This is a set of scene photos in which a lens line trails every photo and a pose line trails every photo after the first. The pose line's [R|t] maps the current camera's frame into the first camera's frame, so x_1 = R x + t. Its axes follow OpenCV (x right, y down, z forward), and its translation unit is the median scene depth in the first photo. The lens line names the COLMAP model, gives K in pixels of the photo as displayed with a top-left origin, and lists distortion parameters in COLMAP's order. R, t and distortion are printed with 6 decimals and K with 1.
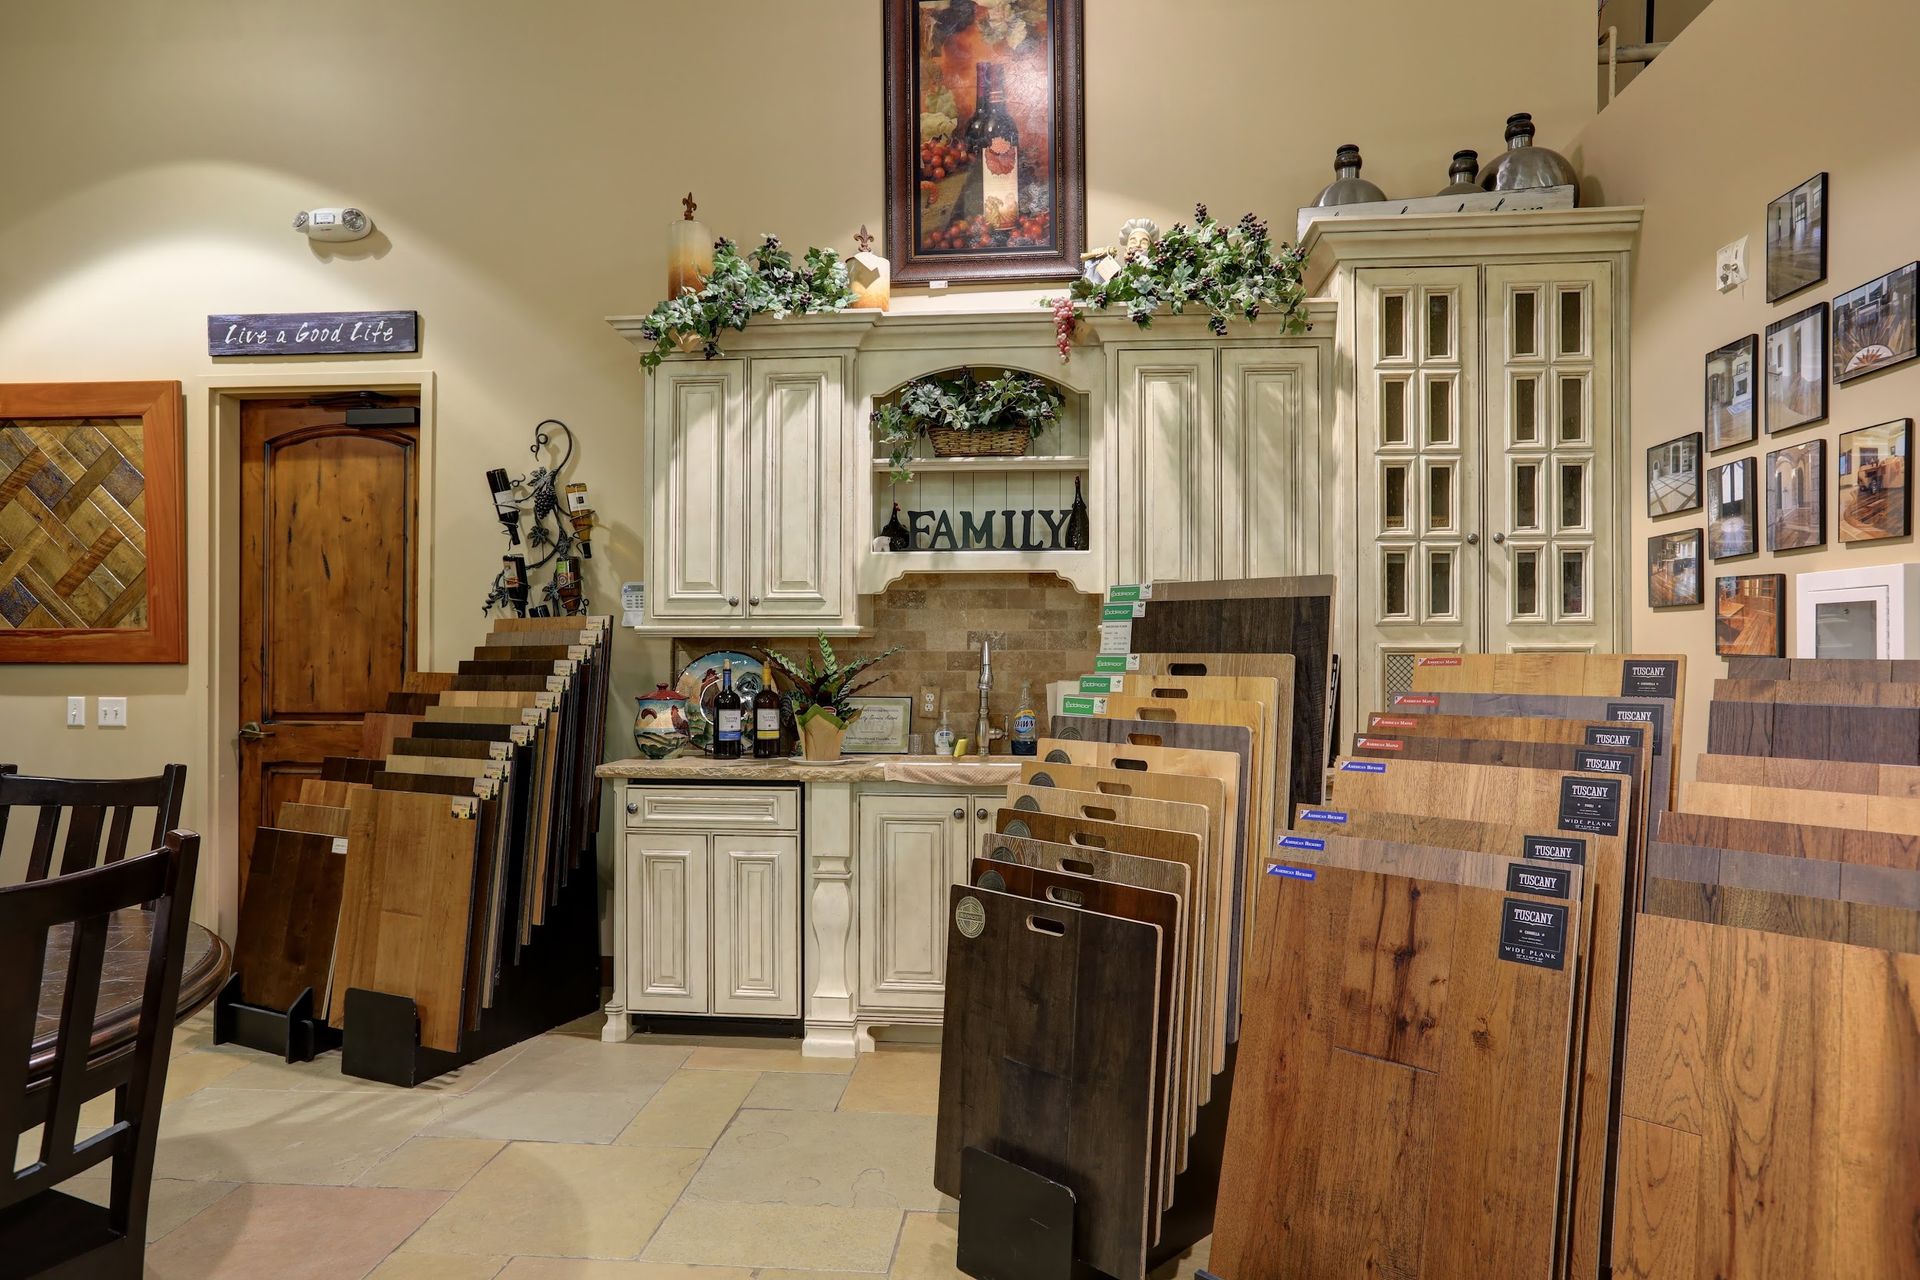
lens RADIAL K [[1136.4, 0, 987.1], [0, 1136.4, 638.3], [0, 0, 1]] dist [-0.046679, 0.062228]
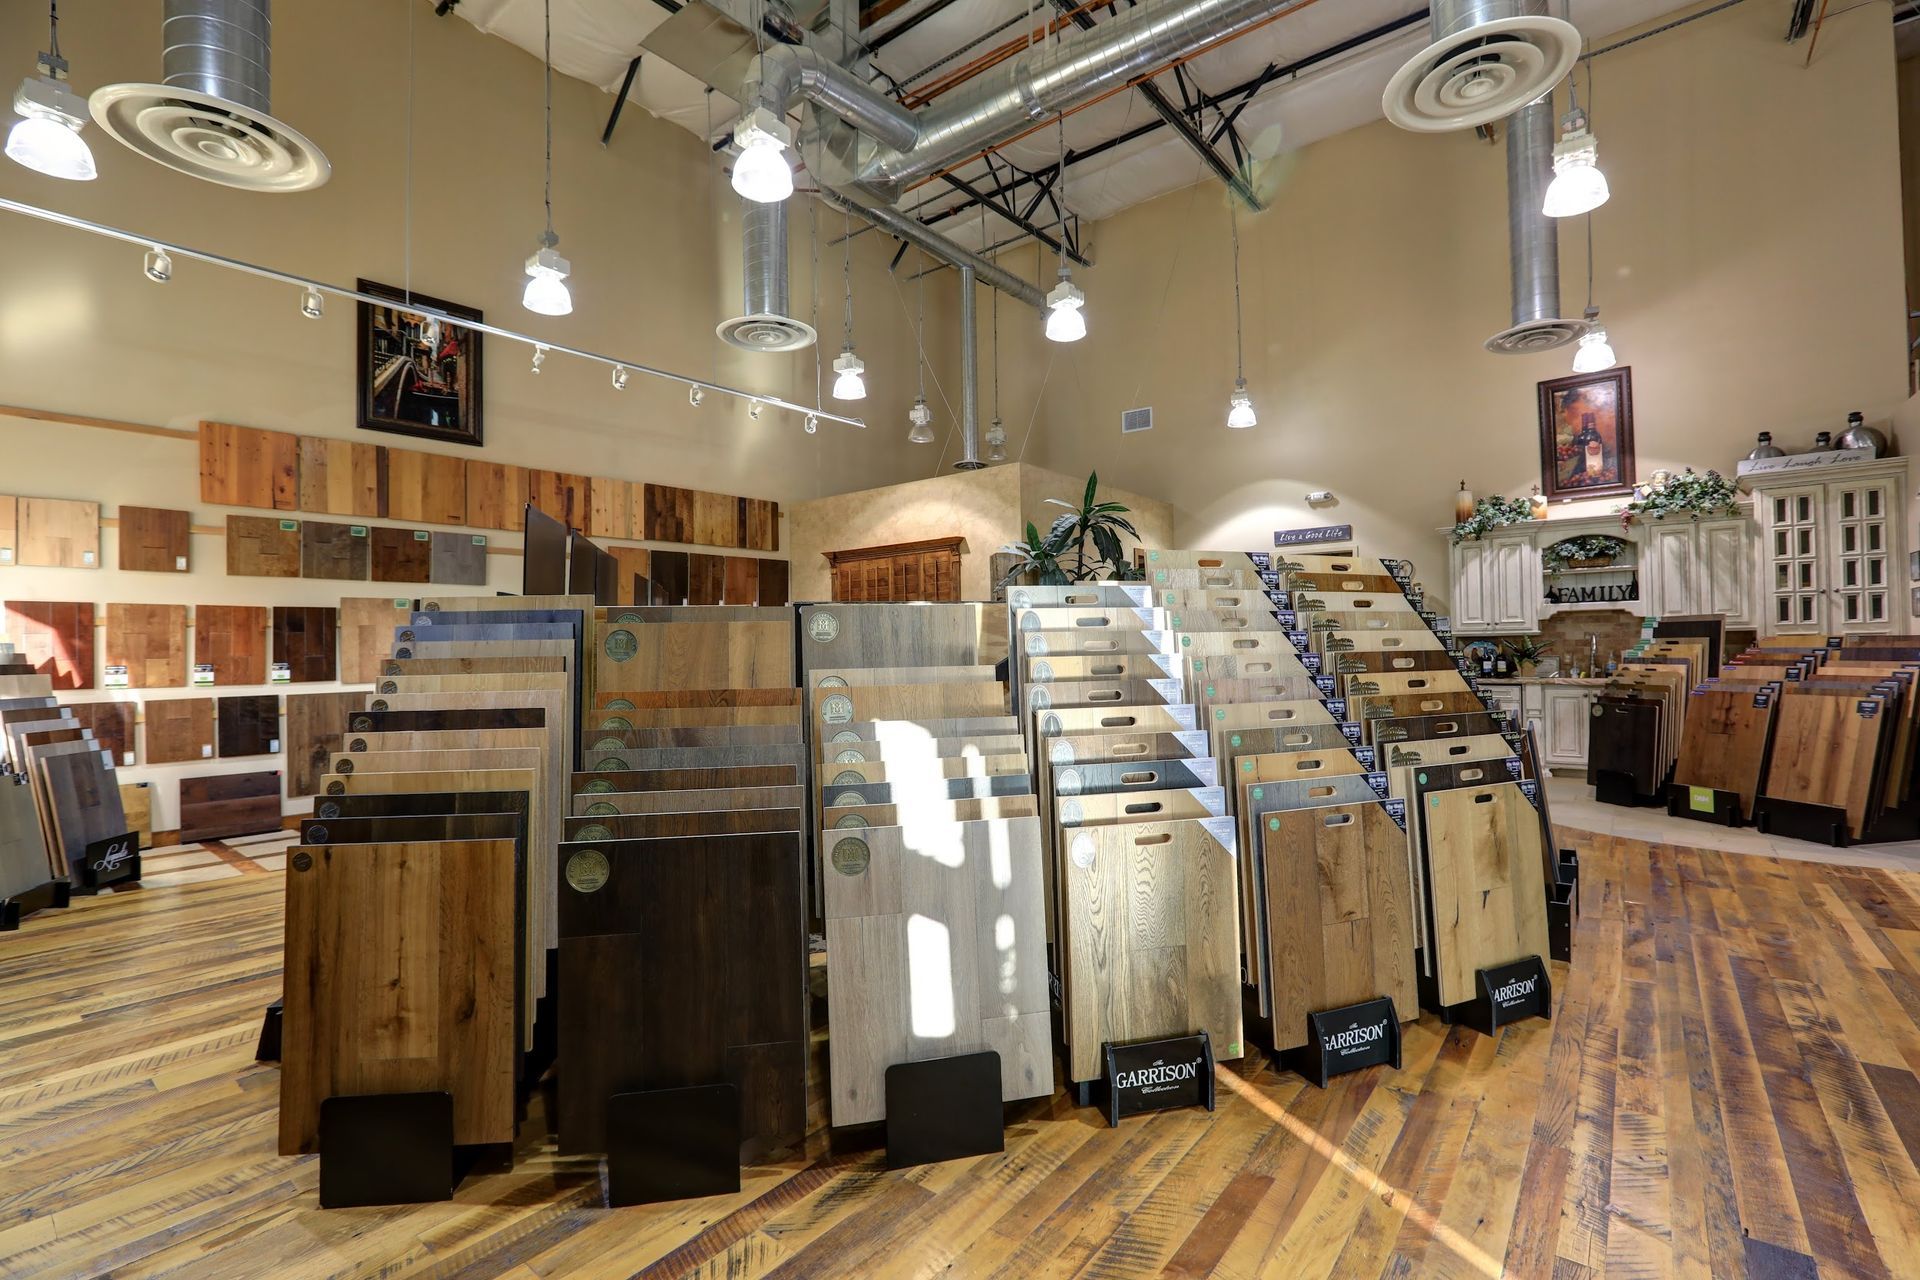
lens RADIAL K [[892.2, 0, 972.5], [0, 892.2, 637.3], [0, 0, 1]] dist [-0.022005, 0.009484]
pose [[0.835694, -0.022121, -0.548750, -0.082020], [0.022311, 0.999731, -0.006324, -0.012397], [0.548743, -0.006958, 0.835962, -1.594636]]
